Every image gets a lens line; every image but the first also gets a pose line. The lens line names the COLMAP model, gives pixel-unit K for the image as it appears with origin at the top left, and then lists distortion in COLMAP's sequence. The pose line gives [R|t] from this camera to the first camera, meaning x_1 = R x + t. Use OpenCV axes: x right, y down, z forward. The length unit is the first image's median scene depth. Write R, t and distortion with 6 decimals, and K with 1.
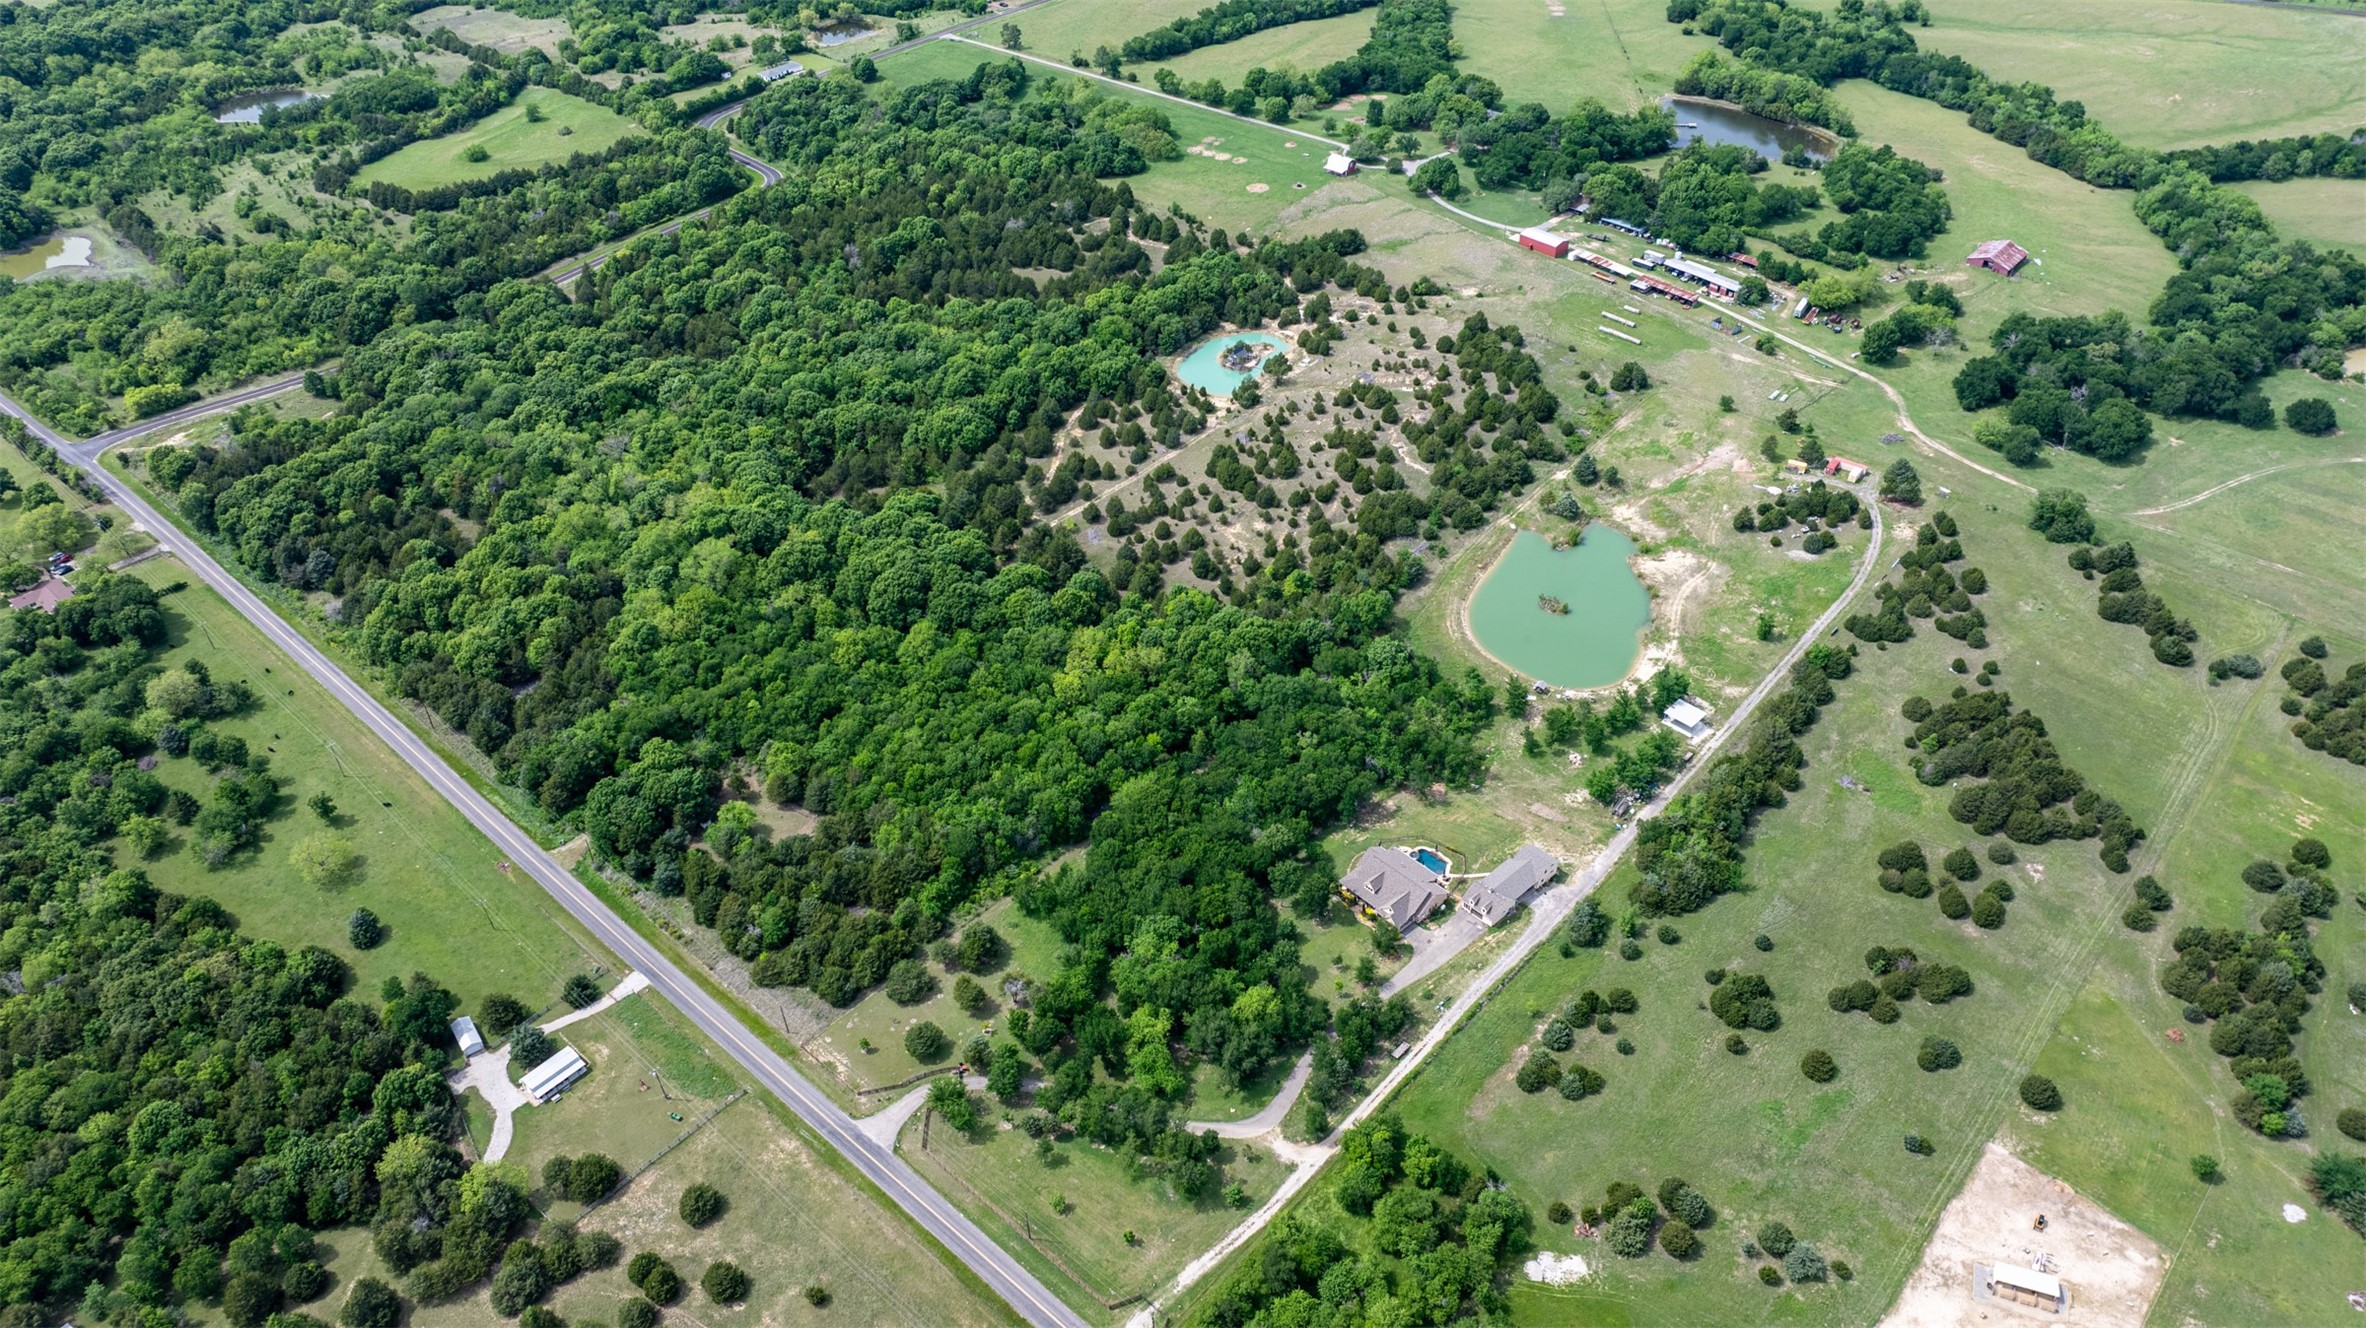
lens RADIAL K [[1644.0, 0, 1186.3], [0, 1644.0, 659.3], [0, 0, 1]] dist [-0.029298, 0.022380]
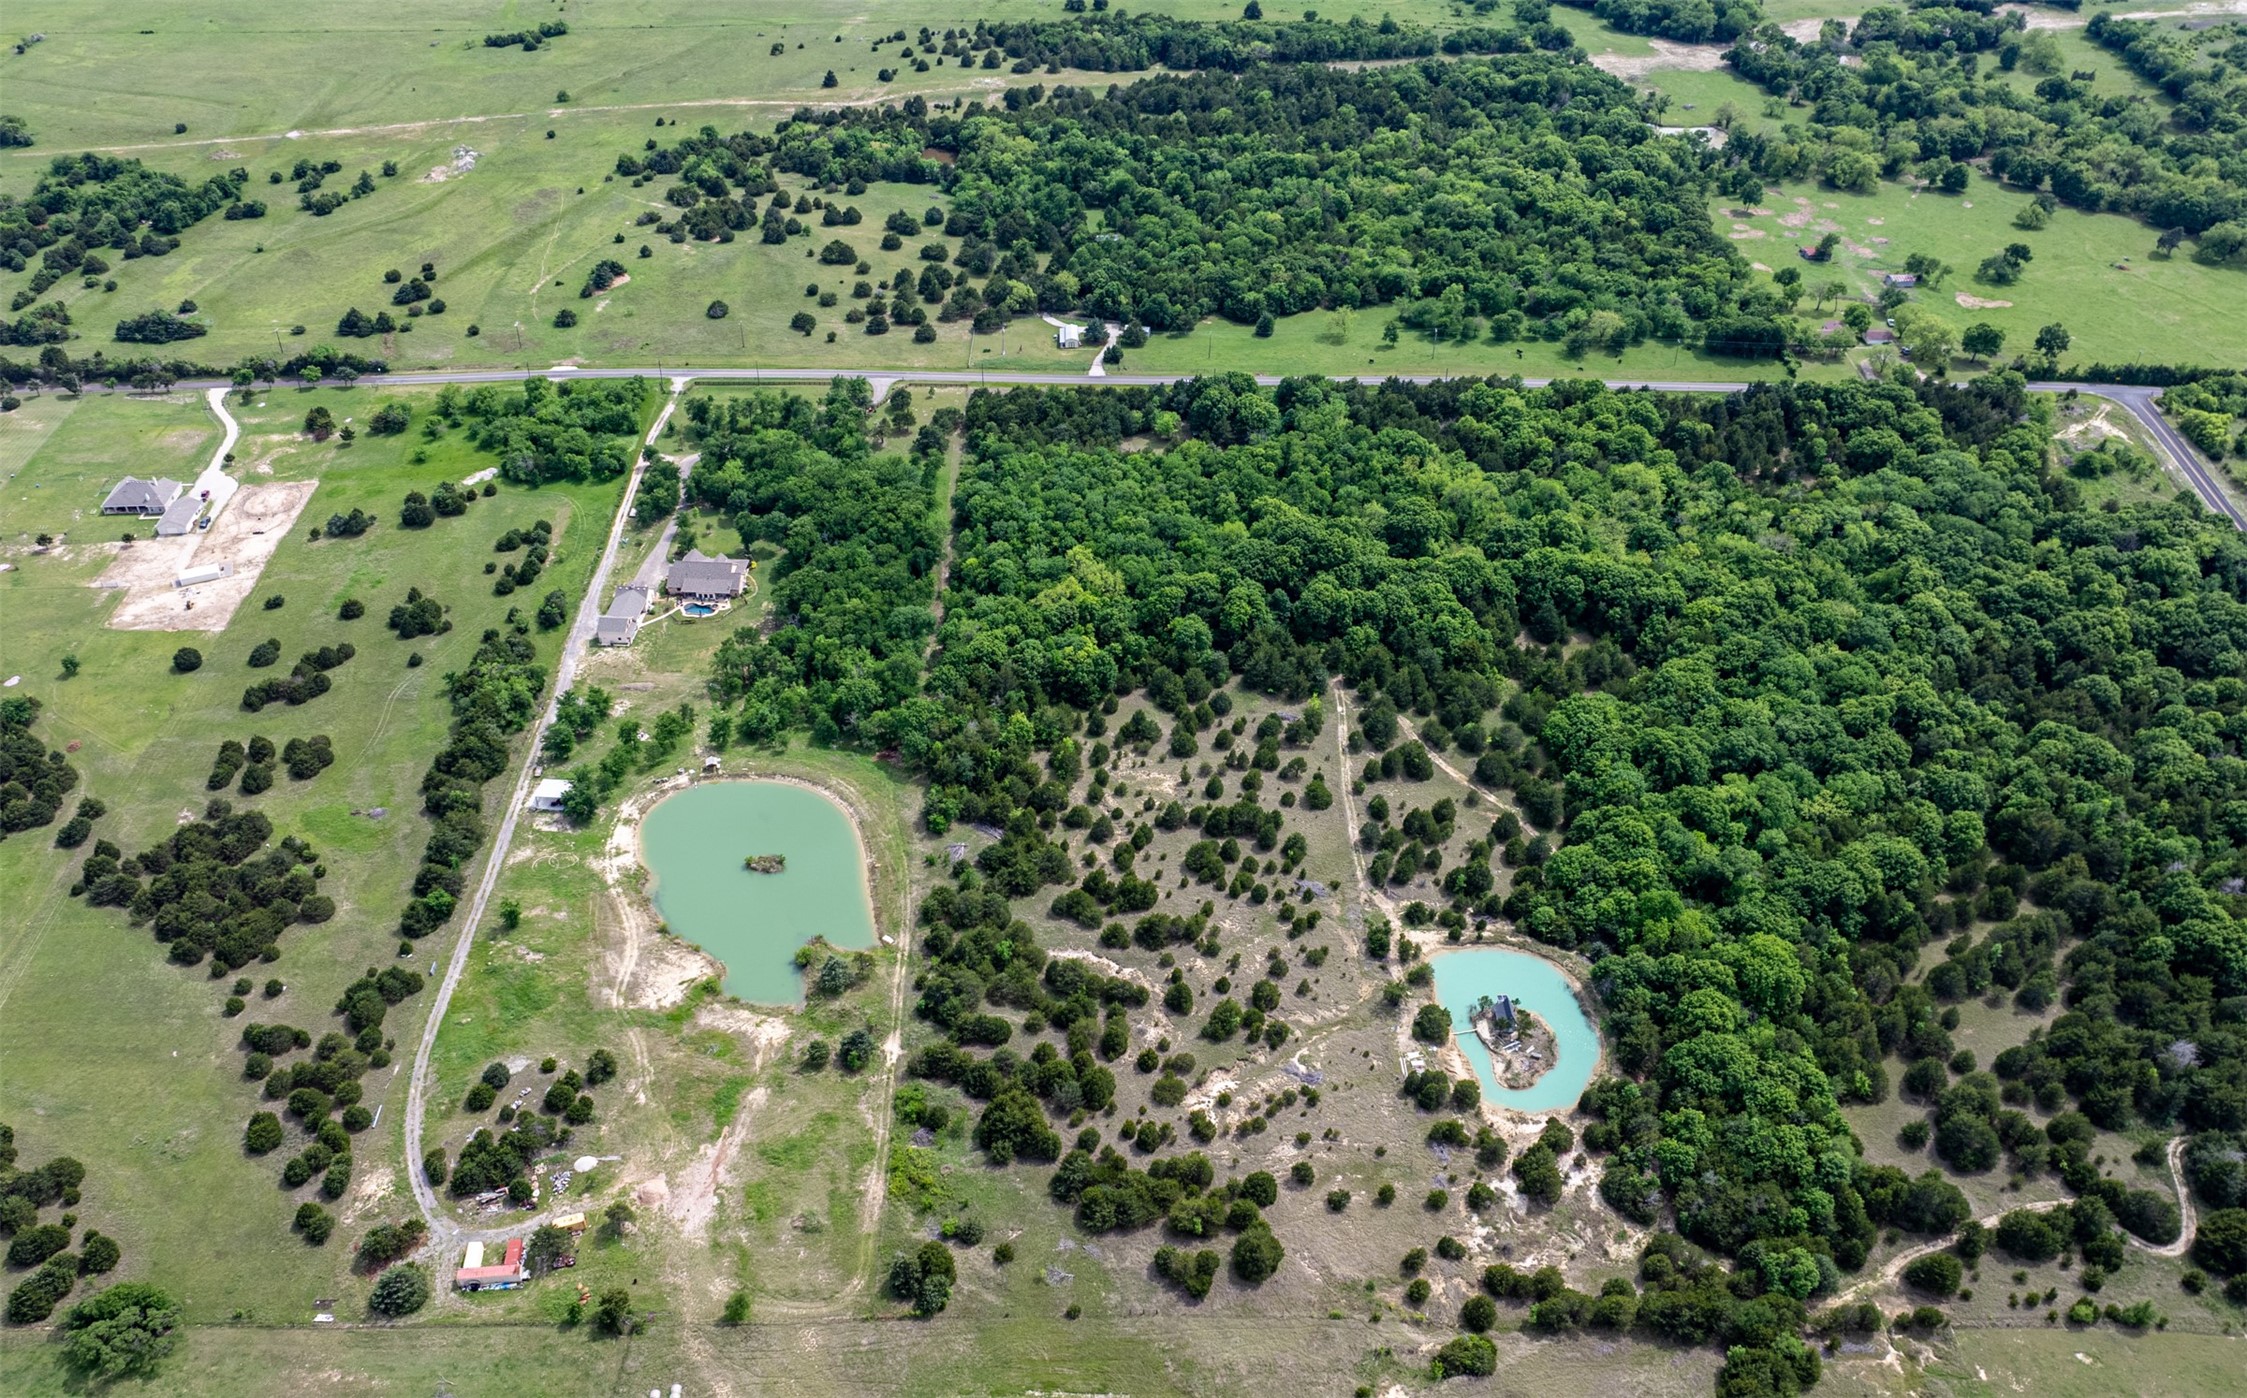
lens RADIAL K [[1862.6, 0, 1099.3], [0, 1862.6, 704.3], [0, 0, 1]] dist [-0.013847, -0.017891]
pose [[-0.739080, 0.415404, -0.530283, 0.537862], [-0.407791, 0.350663, 0.843055, -0.874653], [0.536159, 0.839330, -0.089770, 1.062801]]
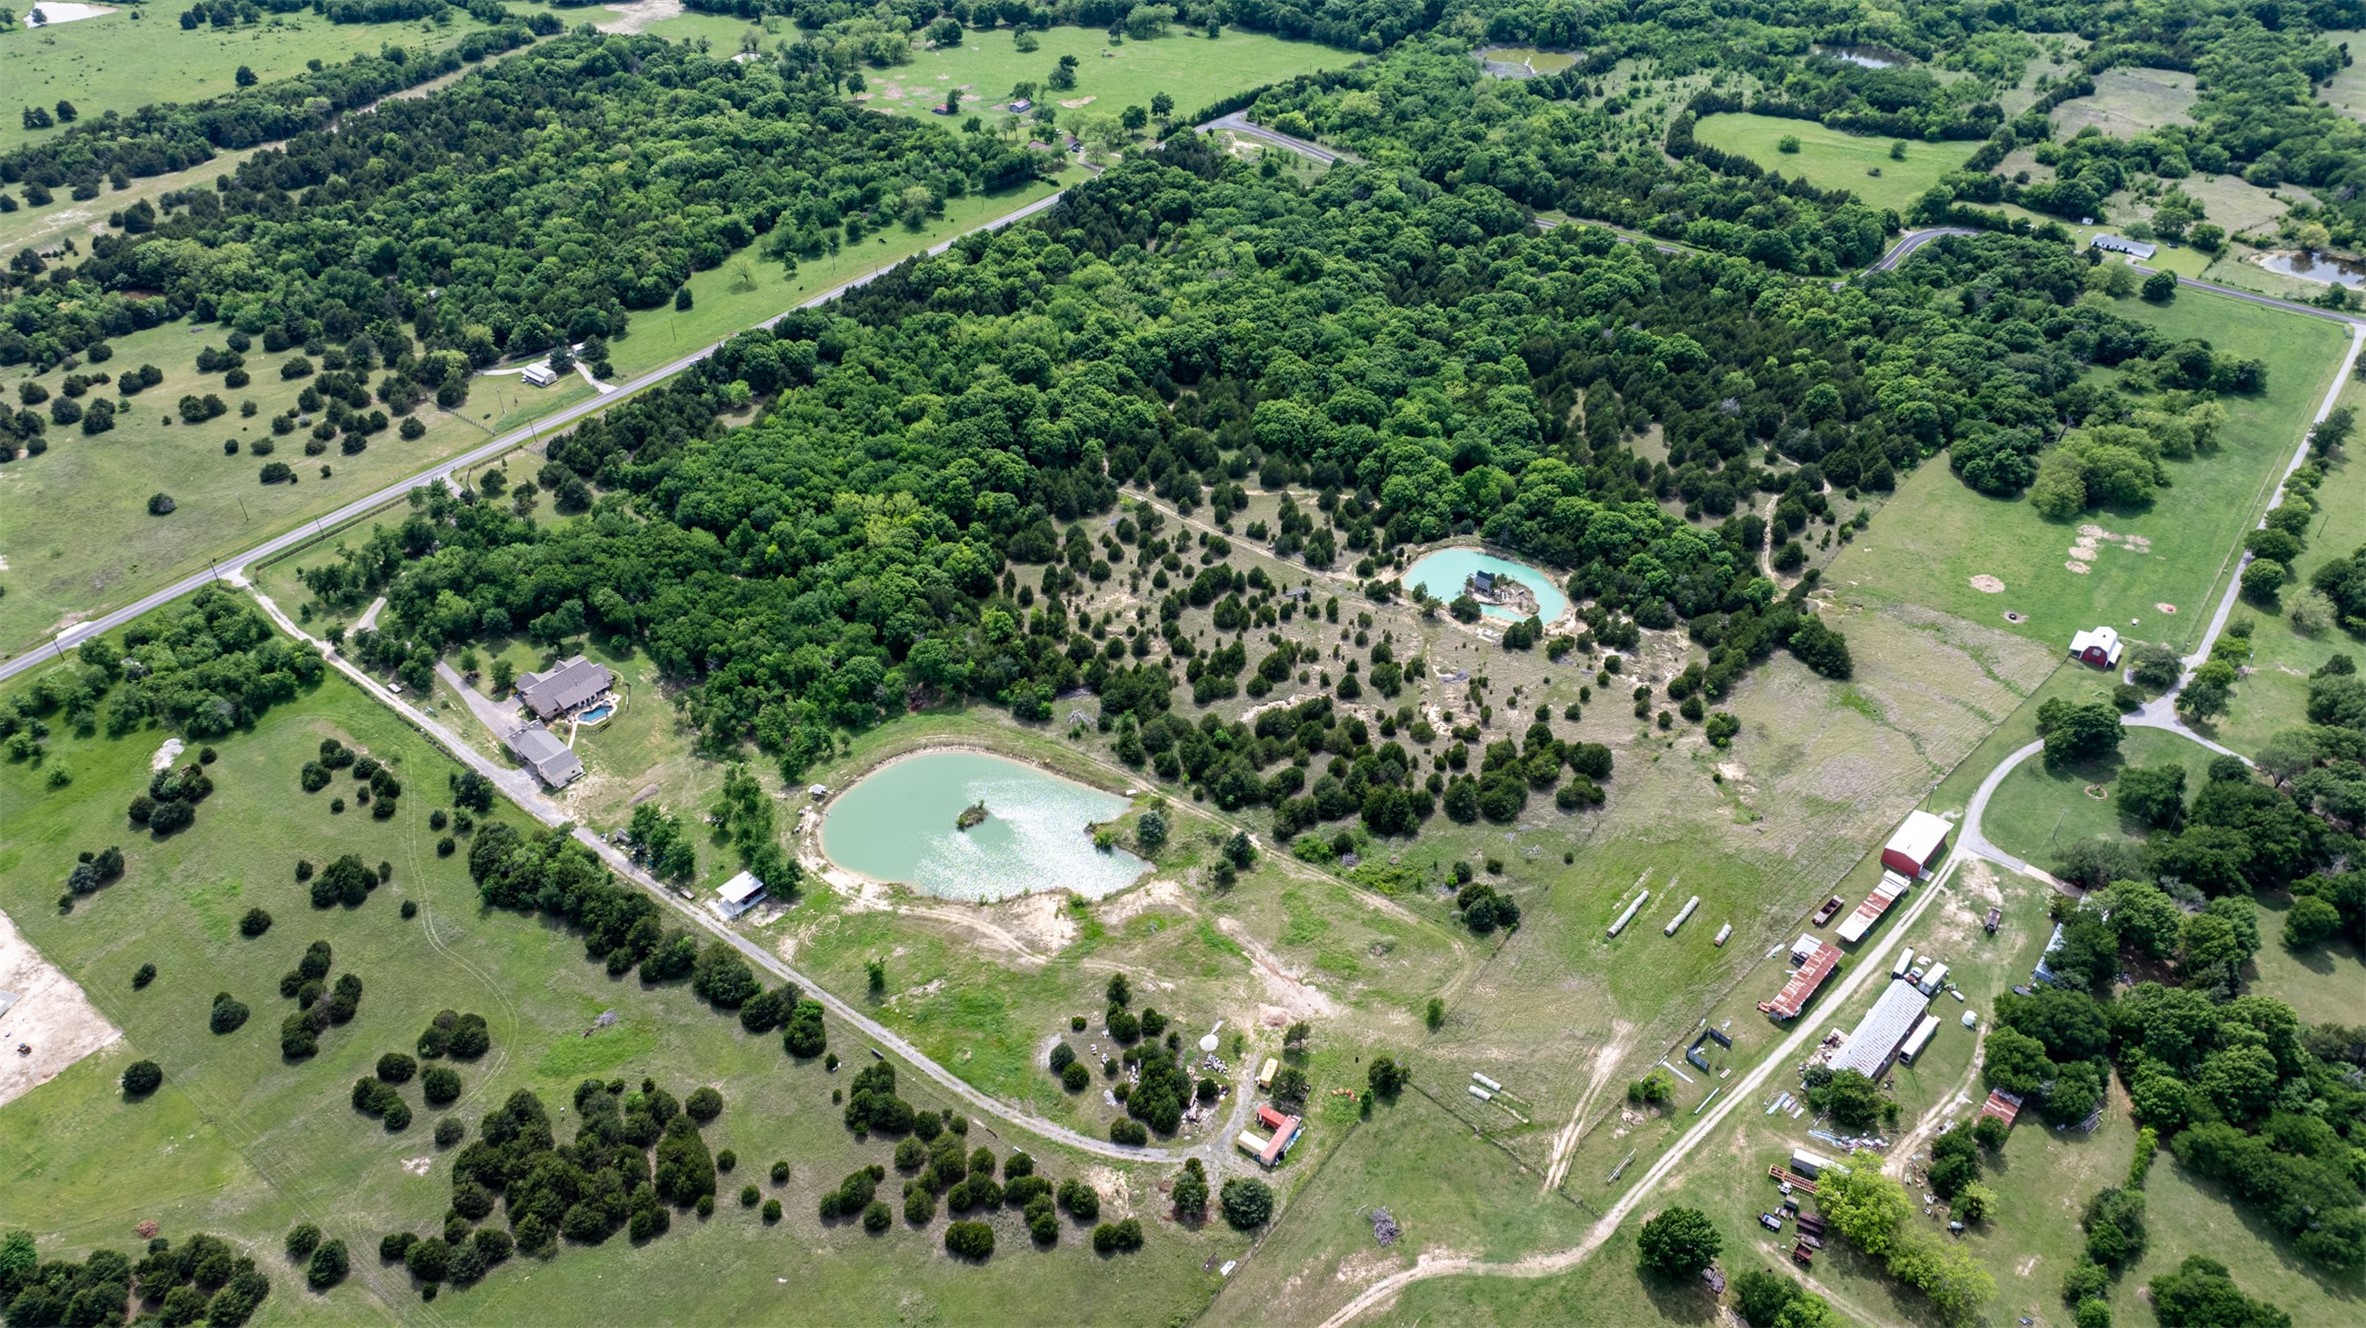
lens RADIAL K [[1644.0, 0, 1204.6], [0, 1644.0, 658.4], [0, 0, 1]] dist [-0.029298, 0.022380]
pose [[0.077917, 0.631076, -0.771798, 0.820787], [-0.624499, 0.634346, 0.455639, -0.539205], [0.777129, 0.446485, 0.443532, 0.645719]]
